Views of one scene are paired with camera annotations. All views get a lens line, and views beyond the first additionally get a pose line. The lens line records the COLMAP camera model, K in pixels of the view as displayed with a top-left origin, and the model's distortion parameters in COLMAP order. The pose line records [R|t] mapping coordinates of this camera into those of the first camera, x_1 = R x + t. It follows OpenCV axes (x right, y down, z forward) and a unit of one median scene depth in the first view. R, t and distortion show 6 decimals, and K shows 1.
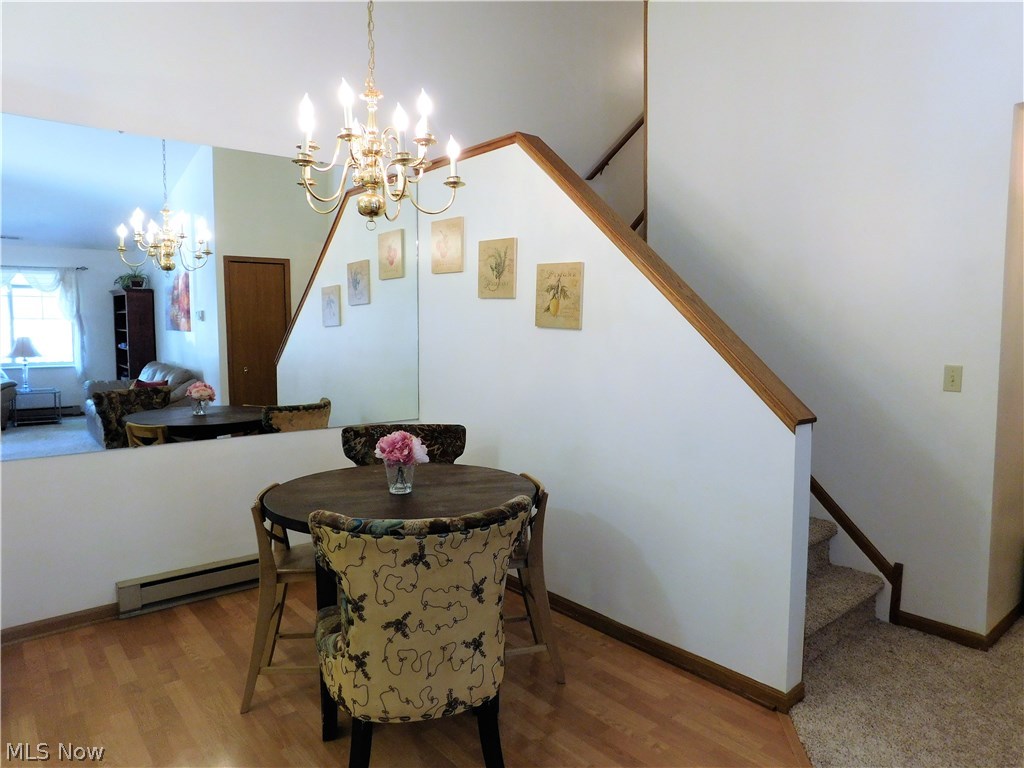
lens RADIAL K [[681.0, 0, 512.0], [0, 681.0, 384.0], [0, 0, 1]] dist [-0.020709, 0.000742]
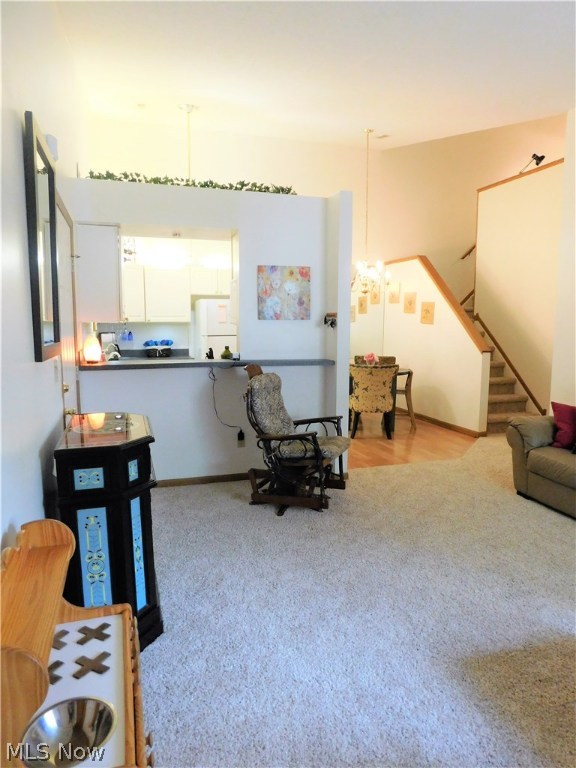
lens RADIAL K [[510.8, 0, 288.0], [0, 510.8, 384.0], [0, 0, 1]] dist [-0.020709, 0.000742]
pose [[0.933247, 0.050732, -0.355635, 0.301699], [-0.036591, 0.998253, 0.046383, 0.097915], [0.357367, -0.030274, 0.933473, -1.279862]]
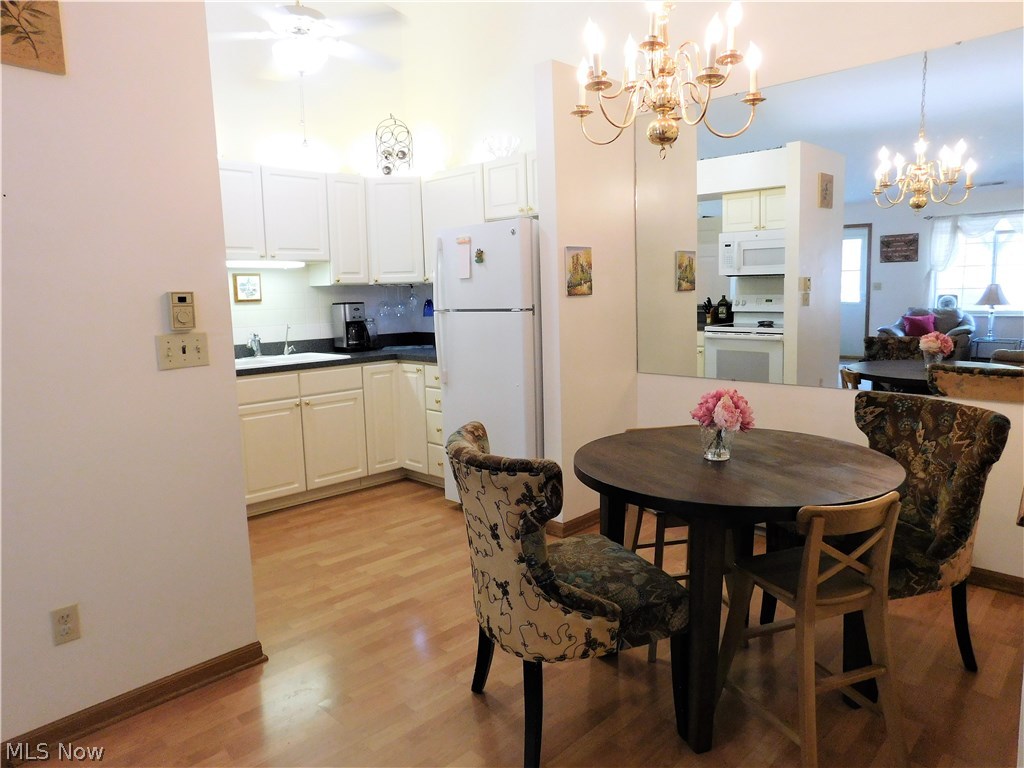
lens RADIAL K [[681.0, 0, 512.0], [0, 681.0, 384.0], [0, 0, 1]] dist [-0.020709, 0.000742]
pose [[0.103337, 0.127358, -0.986459, 0.504359], [-0.054625, 0.990998, 0.122222, -0.019604], [0.993145, 0.041255, 0.109363, 0.507980]]
